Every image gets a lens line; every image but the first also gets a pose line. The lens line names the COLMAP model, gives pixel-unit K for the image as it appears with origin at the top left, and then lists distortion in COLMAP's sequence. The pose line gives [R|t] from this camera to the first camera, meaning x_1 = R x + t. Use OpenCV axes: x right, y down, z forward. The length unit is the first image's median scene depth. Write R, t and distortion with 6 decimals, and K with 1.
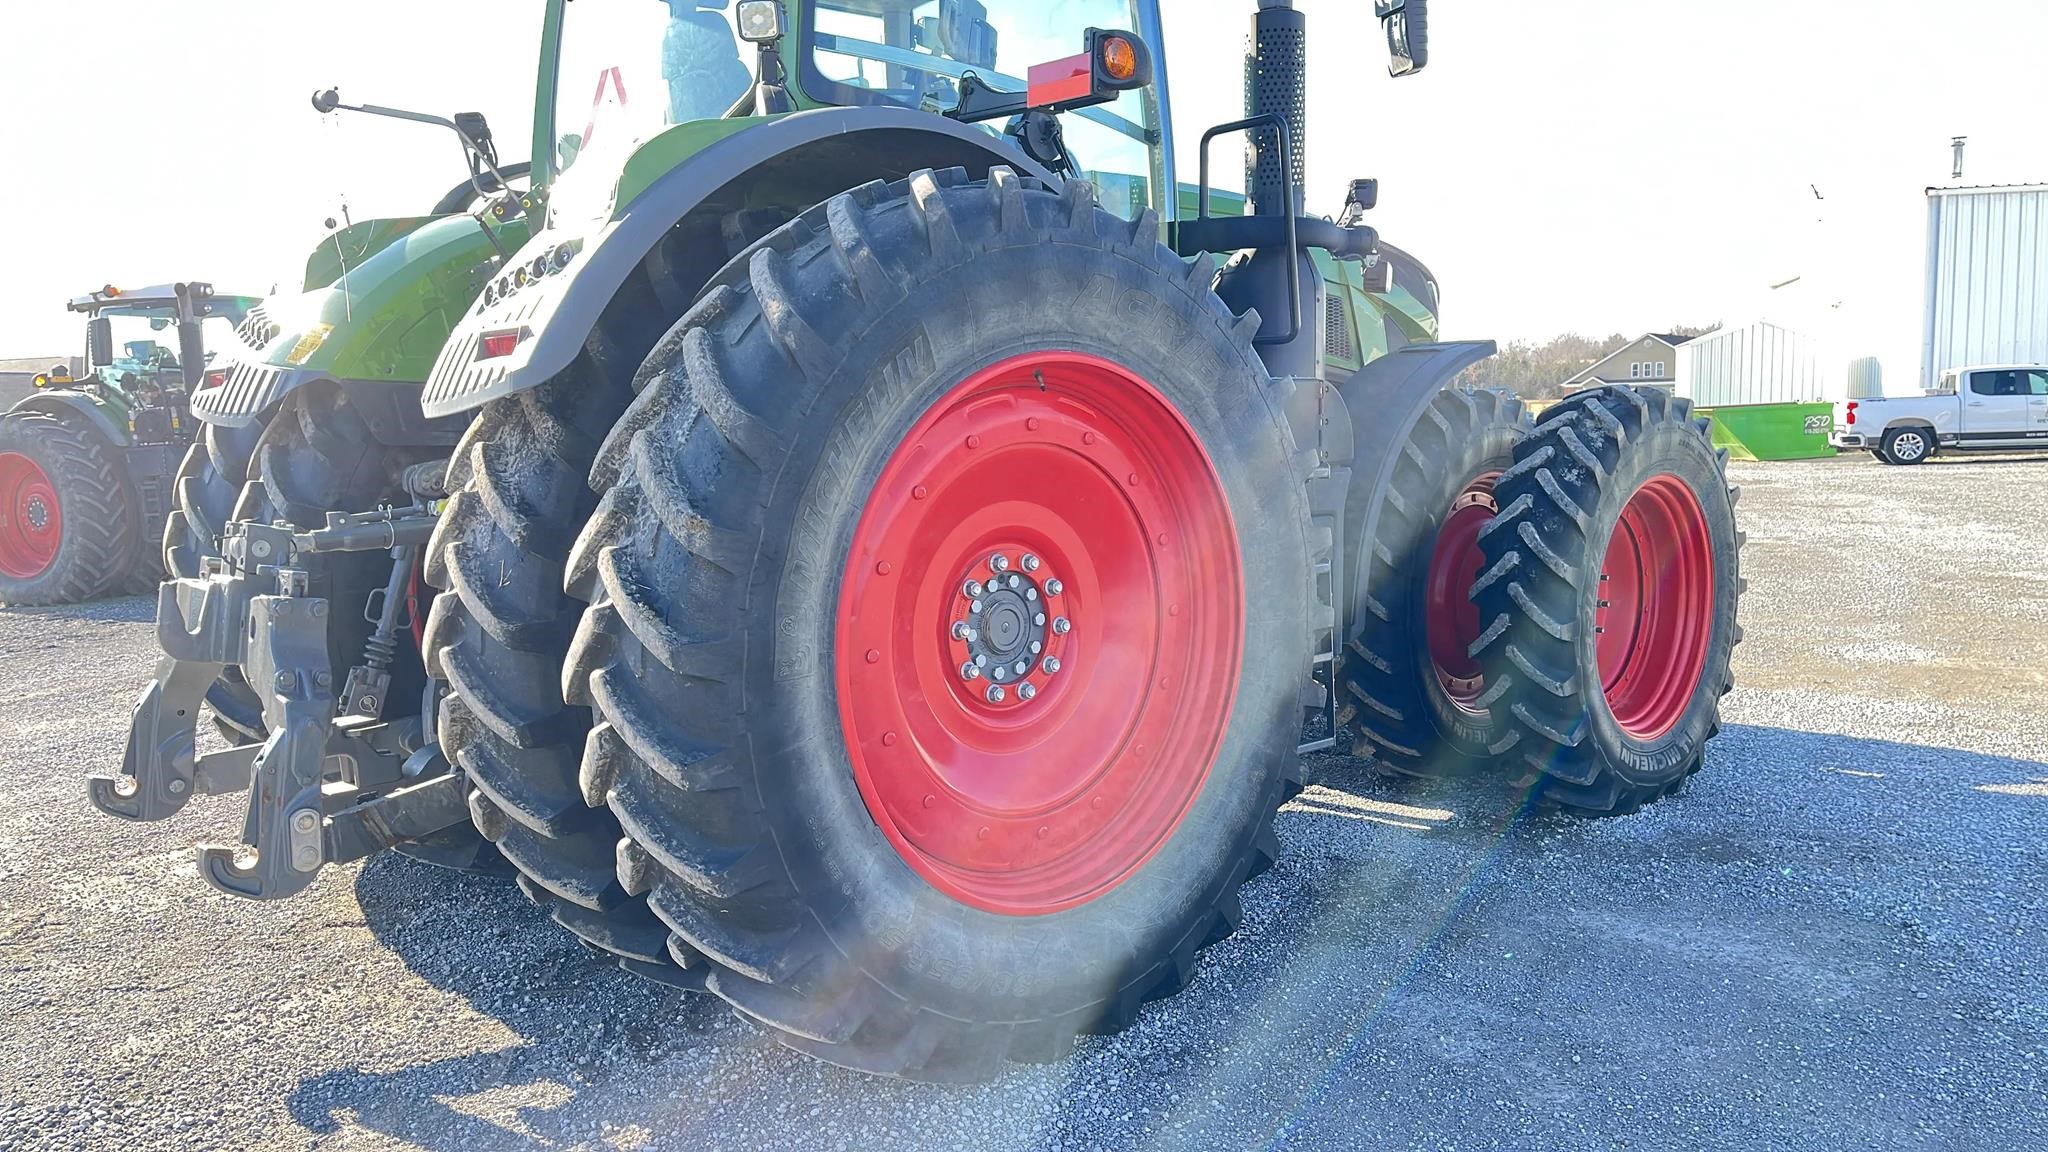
lens RADIAL K [[1478.8, 0, 1015.6], [0, 1478.8, 593.7], [0, 0, 1]] dist [0.047354, -0.071353]
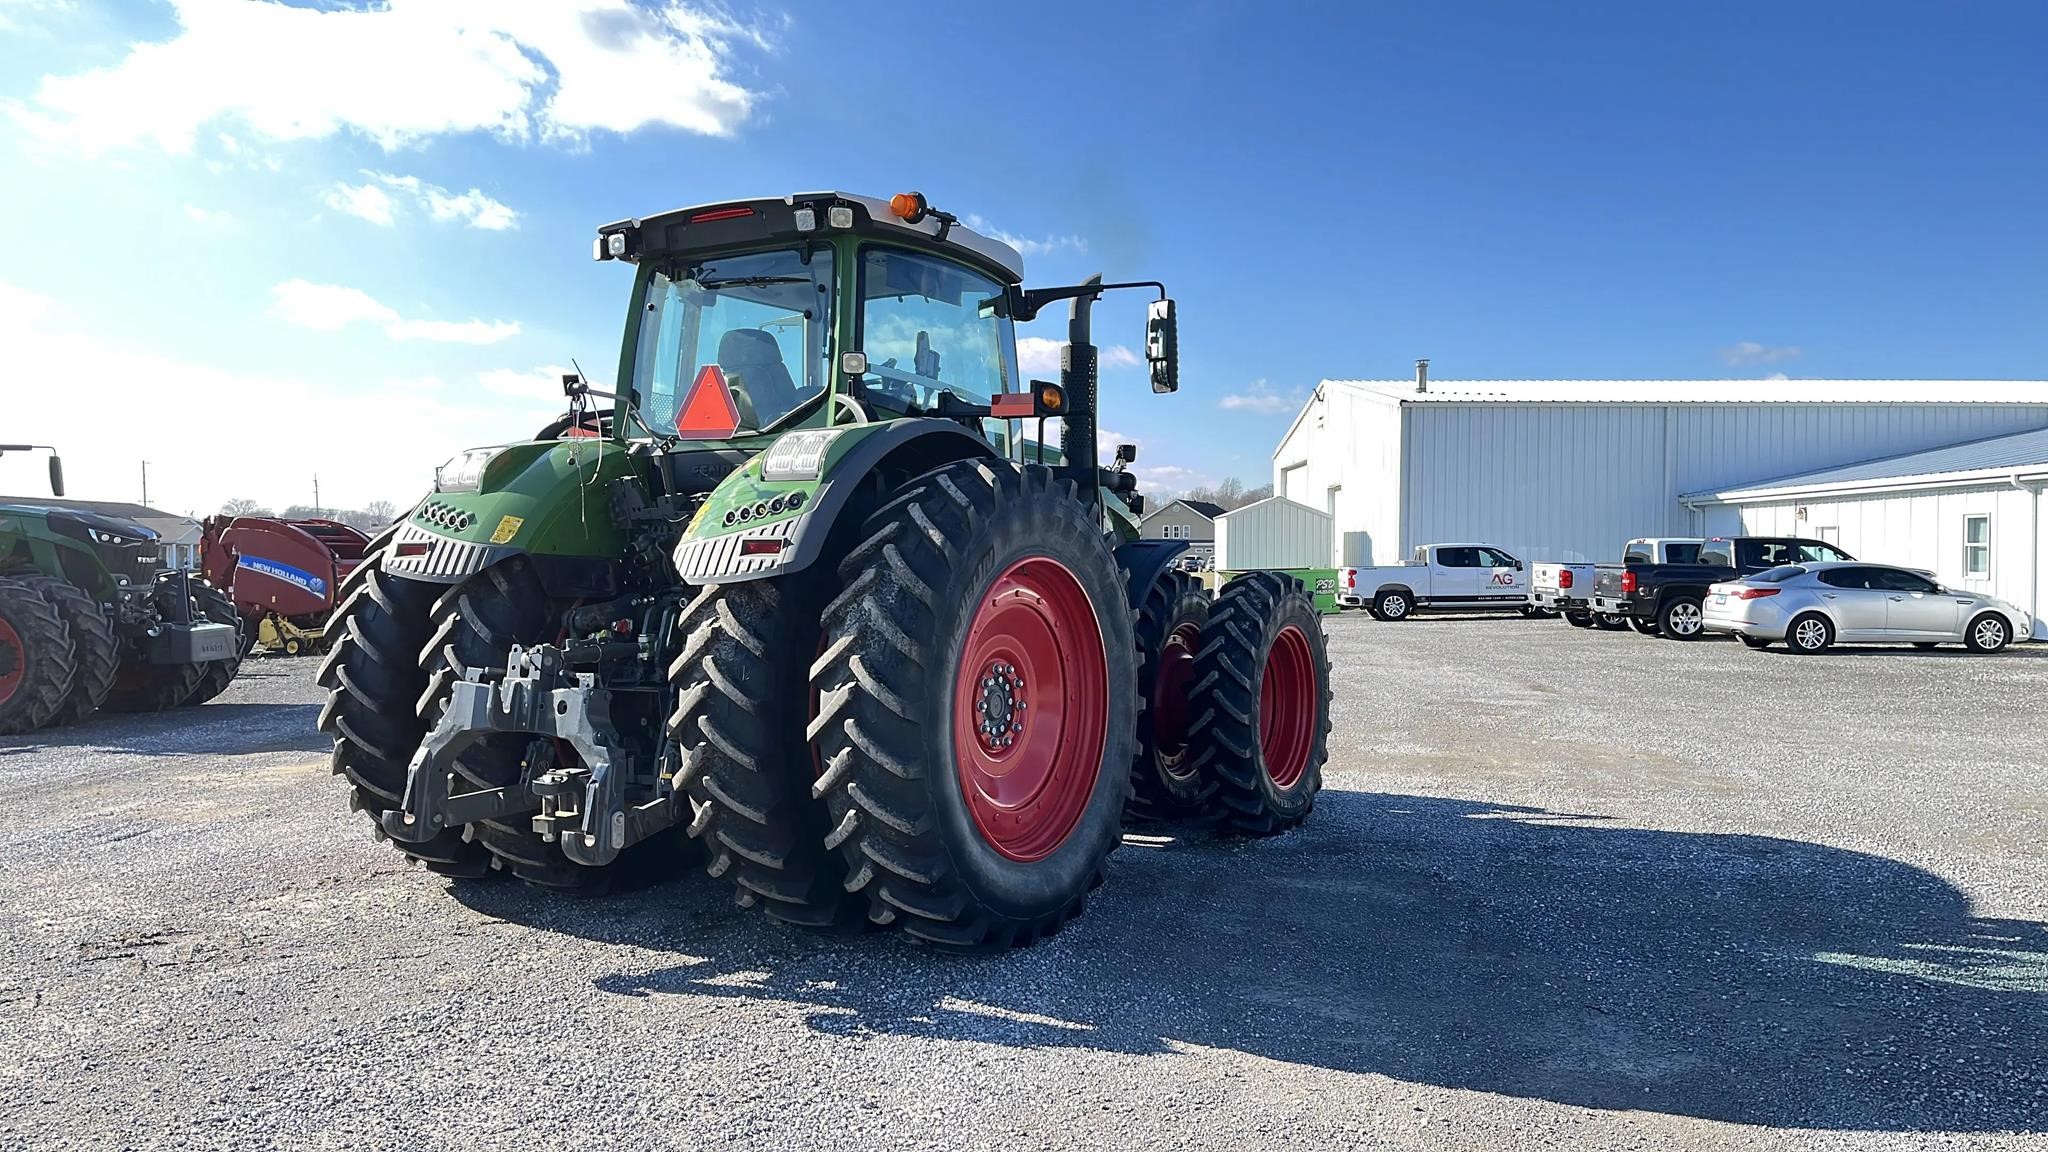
lens RADIAL K [[1478.8, 0, 1015.6], [0, 1478.8, 593.7], [0, 0, 1]] dist [0.047354, -0.071353]
pose [[0.957242, 0.017962, 0.288729, -0.346719], [0.010611, 0.995219, -0.097092, 0.042872], [-0.289092, 0.096004, 0.952475, -0.500108]]
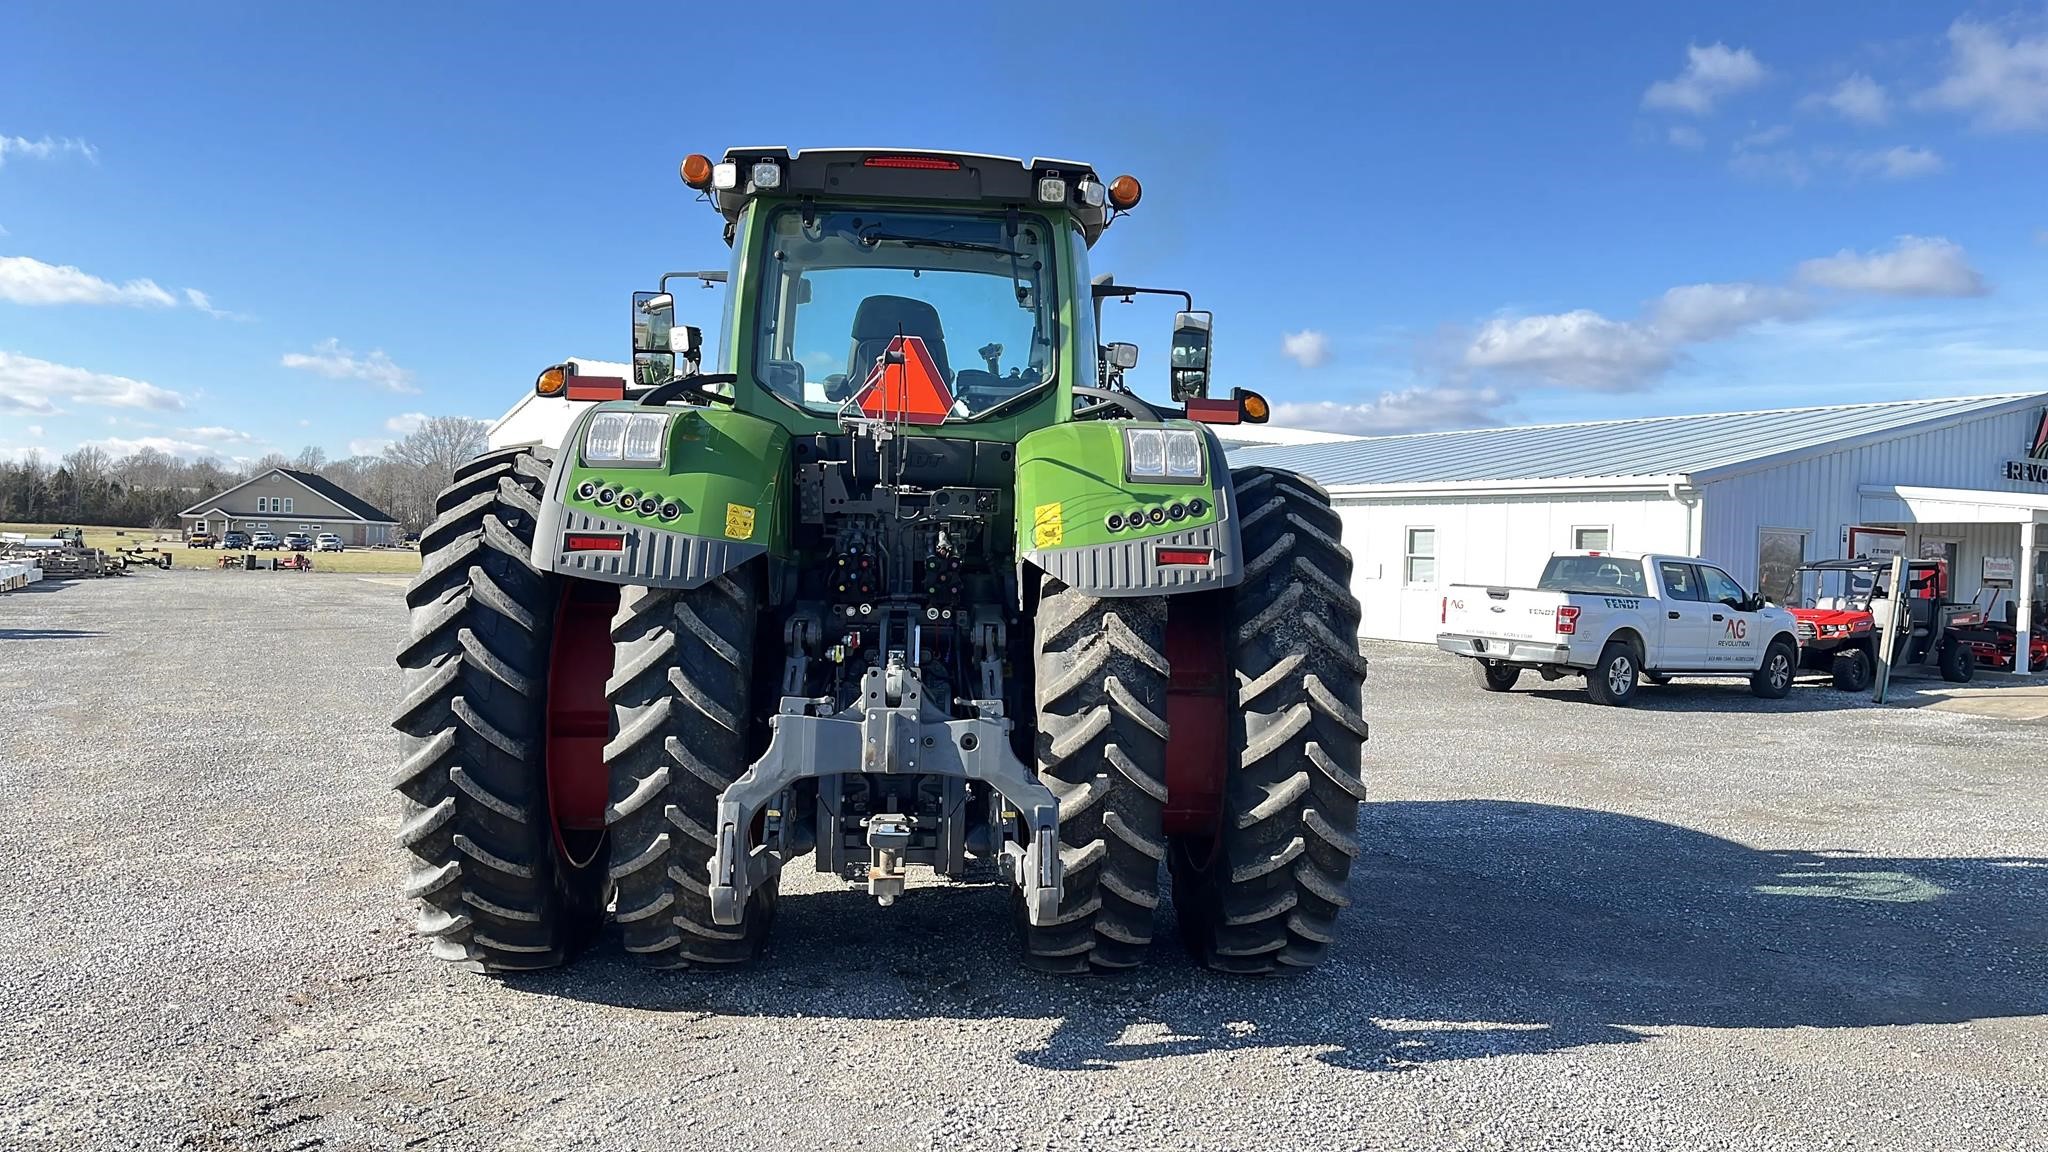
lens RADIAL K [[1478.8, 0, 1015.6], [0, 1478.8, 593.7], [0, 0, 1]] dist [0.047354, -0.071353]
pose [[0.650569, 0.021434, 0.759145, -1.047367], [0.048291, 0.996411, -0.069518, -0.011624], [-0.757911, 0.081886, 0.647199, 0.039717]]
